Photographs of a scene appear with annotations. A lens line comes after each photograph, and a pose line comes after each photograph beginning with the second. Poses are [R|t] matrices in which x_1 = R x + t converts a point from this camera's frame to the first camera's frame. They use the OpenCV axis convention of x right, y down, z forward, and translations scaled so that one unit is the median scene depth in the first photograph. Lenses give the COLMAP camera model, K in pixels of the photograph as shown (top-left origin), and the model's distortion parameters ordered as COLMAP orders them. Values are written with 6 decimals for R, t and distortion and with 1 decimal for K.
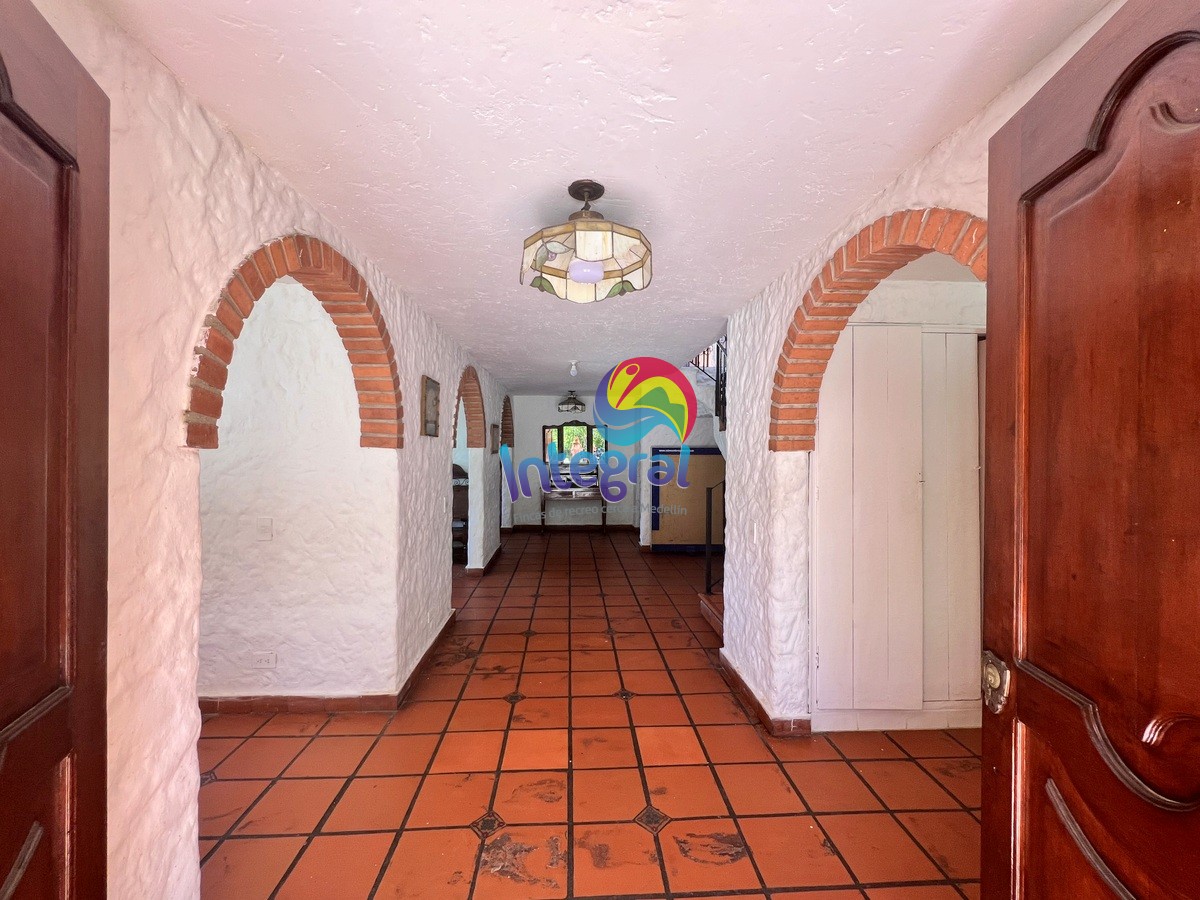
lens RADIAL K [[489.0, 0, 599.0], [0, 489.0, 447.0], [0, 0, 1]] dist [0.000008, -0.000015]
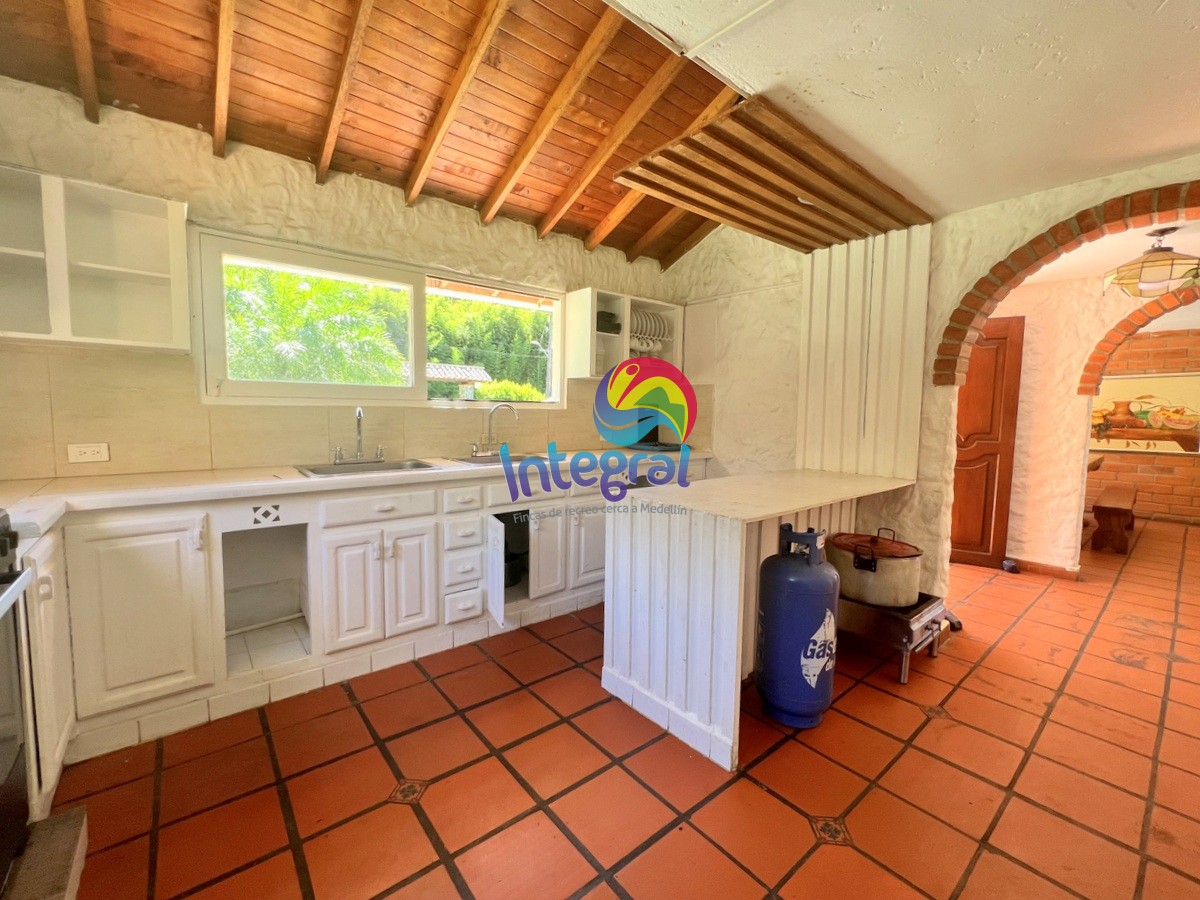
lens RADIAL K [[489.0, 0, 600.0], [0, 489.0, 445.6], [0, 0, 1]] dist [0.000008, -0.000015]
pose [[-0.811476, 0.036755, -0.583228, 3.421823], [-0.009795, 0.997024, 0.076462, 0.113249], [0.584303, 0.067760, -0.808702, 1.748955]]
